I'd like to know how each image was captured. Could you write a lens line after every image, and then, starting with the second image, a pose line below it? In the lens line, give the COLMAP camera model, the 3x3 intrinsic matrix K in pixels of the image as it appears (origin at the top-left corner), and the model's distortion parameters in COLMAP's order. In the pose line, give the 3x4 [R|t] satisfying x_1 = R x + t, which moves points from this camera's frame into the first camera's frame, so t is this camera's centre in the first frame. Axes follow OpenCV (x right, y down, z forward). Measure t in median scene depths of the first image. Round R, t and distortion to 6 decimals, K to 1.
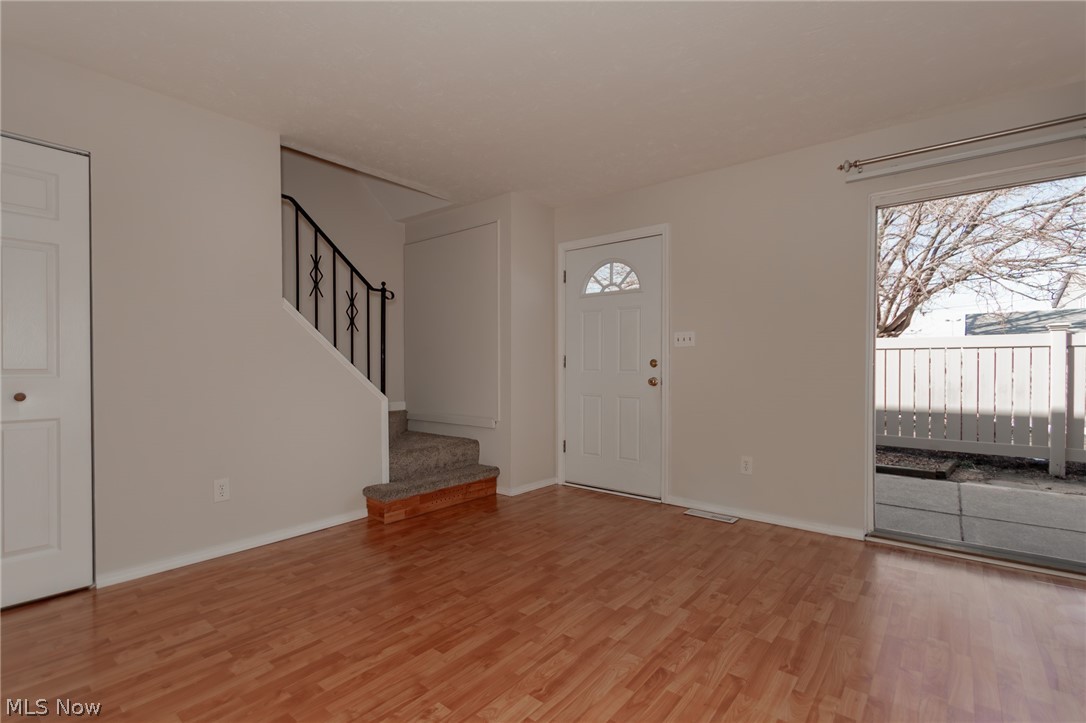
lens RADIAL K [[506.0, 0, 538.1], [0, 506.0, 367.3], [0, 0, 1]] dist [0.007803, -0.002401]
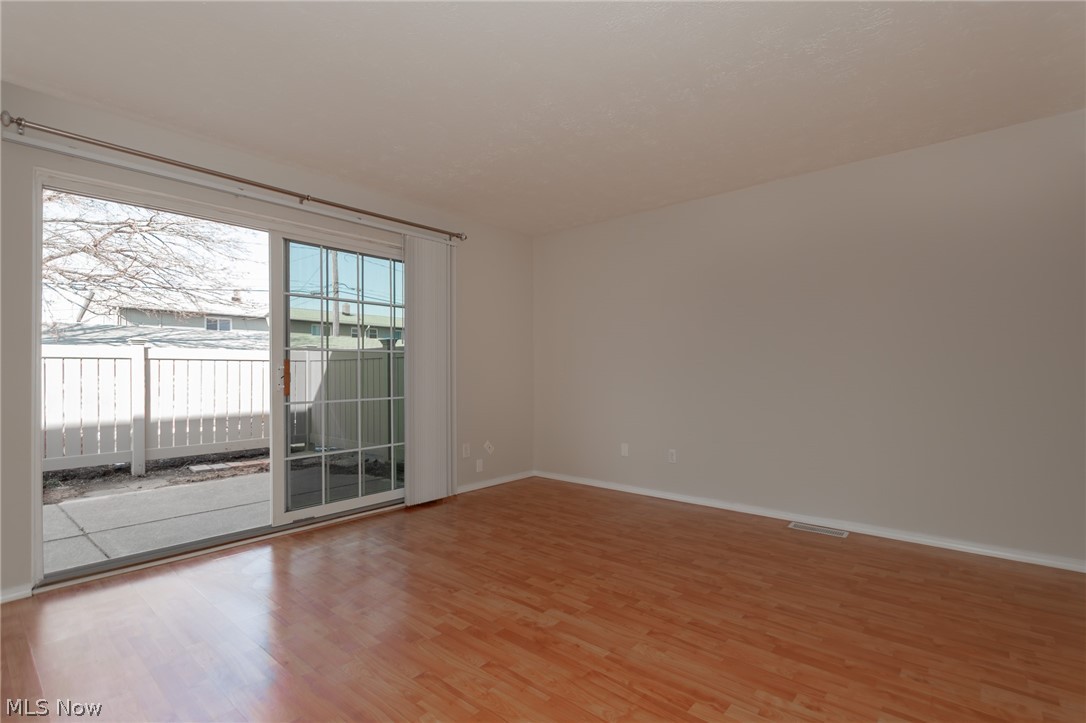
lens RADIAL K [[506.0, 0, 545.6], [0, 506.0, 367.1], [0, 0, 1]] dist [0.007803, -0.002401]
pose [[0.019865, 0.010823, 0.999744, -0.118665], [0.011802, 0.999869, -0.011059, -0.000213], [-0.999733, 0.012019, 0.019735, 0.140306]]
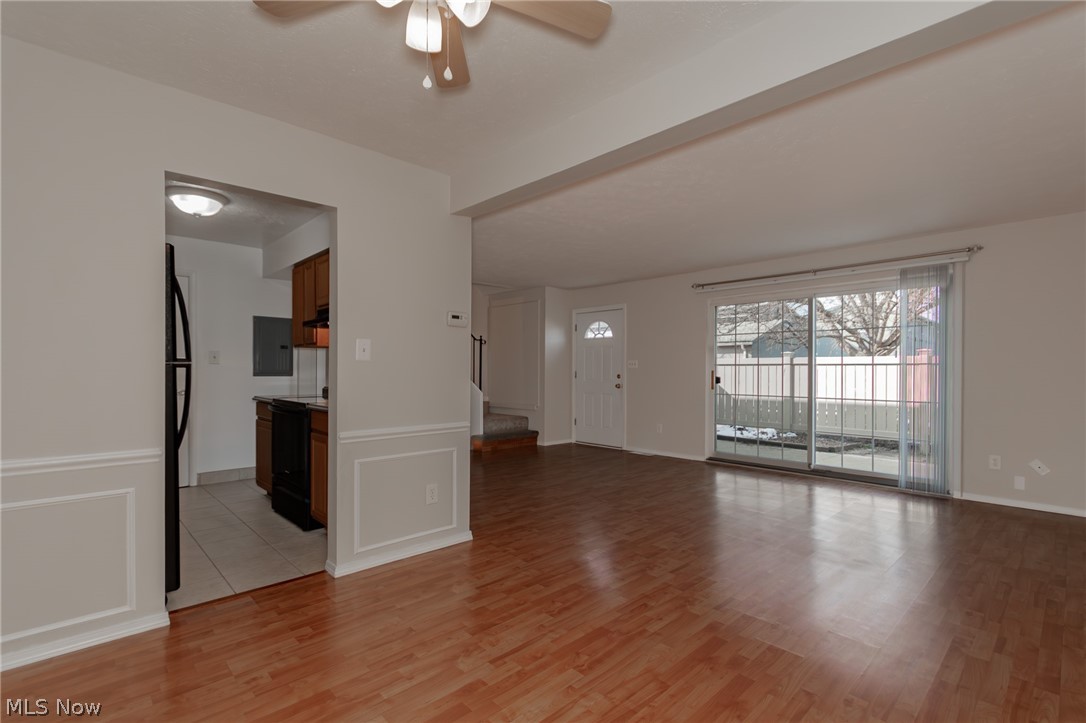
lens RADIAL K [[506.0, 0, 536.8], [0, 506.0, 360.1], [0, 0, 1]] dist [0.007803, -0.002401]
pose [[0.991490, 0.001346, -0.130173, 0.177389], [-0.004807, 0.999643, -0.026277, -0.017919], [0.130091, 0.026679, 0.991143, -0.961319]]
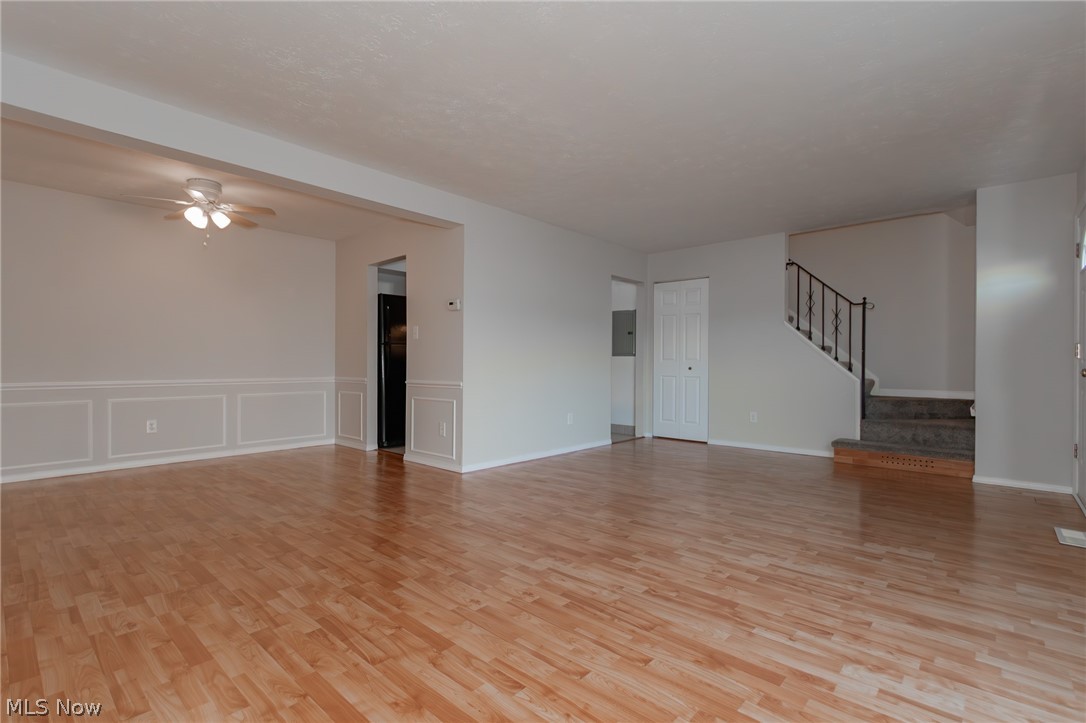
lens RADIAL K [[506.0, 0, 543.5], [0, 506.0, 363.0], [0, 0, 1]] dist [0.007803, -0.002401]
pose [[-0.049545, -0.004102, -0.998763, 1.113131], [-0.010215, 0.999941, -0.003601, 0.026426], [0.998720, 0.010024, -0.049584, 0.180920]]
